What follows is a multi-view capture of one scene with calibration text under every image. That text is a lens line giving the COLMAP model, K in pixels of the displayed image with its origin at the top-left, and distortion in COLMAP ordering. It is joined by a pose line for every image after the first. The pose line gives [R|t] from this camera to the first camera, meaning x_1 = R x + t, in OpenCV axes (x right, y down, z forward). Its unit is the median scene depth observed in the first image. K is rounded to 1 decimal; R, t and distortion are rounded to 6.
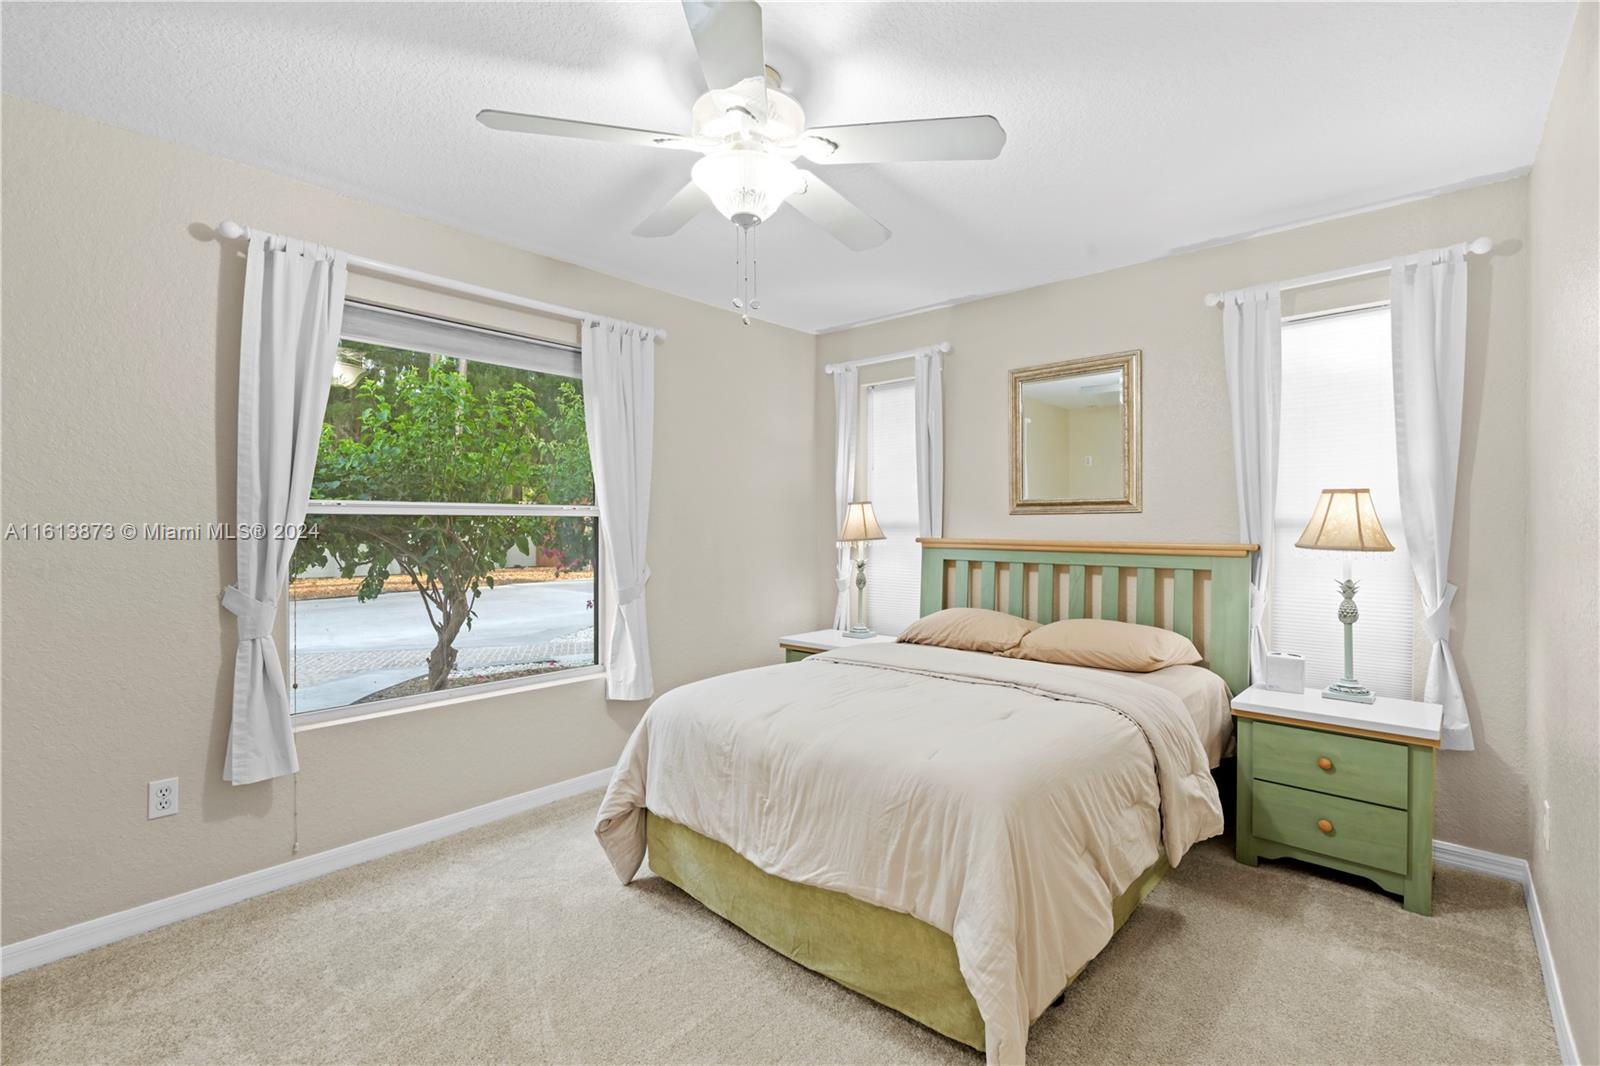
lens RADIAL K [[706.5, 0, 800.0], [0, 706.5, 533.0], [0, 0, 1]] dist [-0.000657, -0.000448]
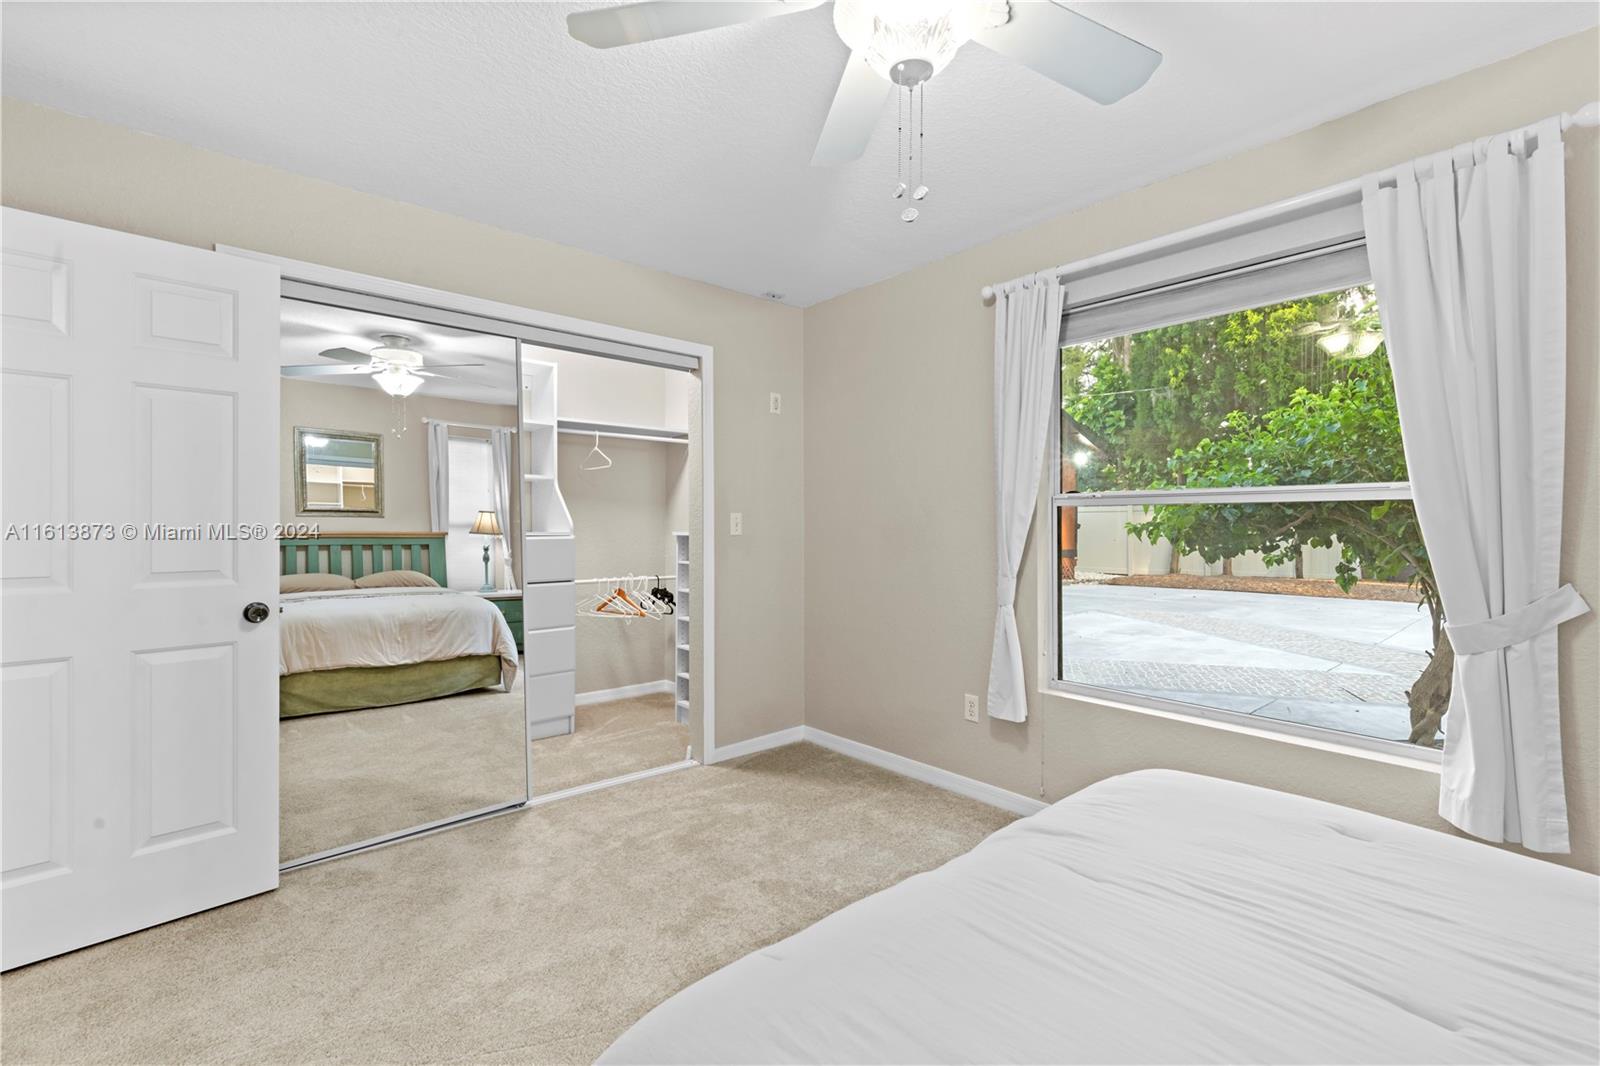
lens RADIAL K [[718.5, 0, 803.7], [0, 718.5, 508.2], [0, 0, 1]] dist [-0.000814, -0.000721]
pose [[-0.142687, -0.017103, -0.989620, 0.394628], [-0.004848, 0.999851, -0.016580, -0.000839], [0.989756, 0.002431, -0.142749, 0.585143]]
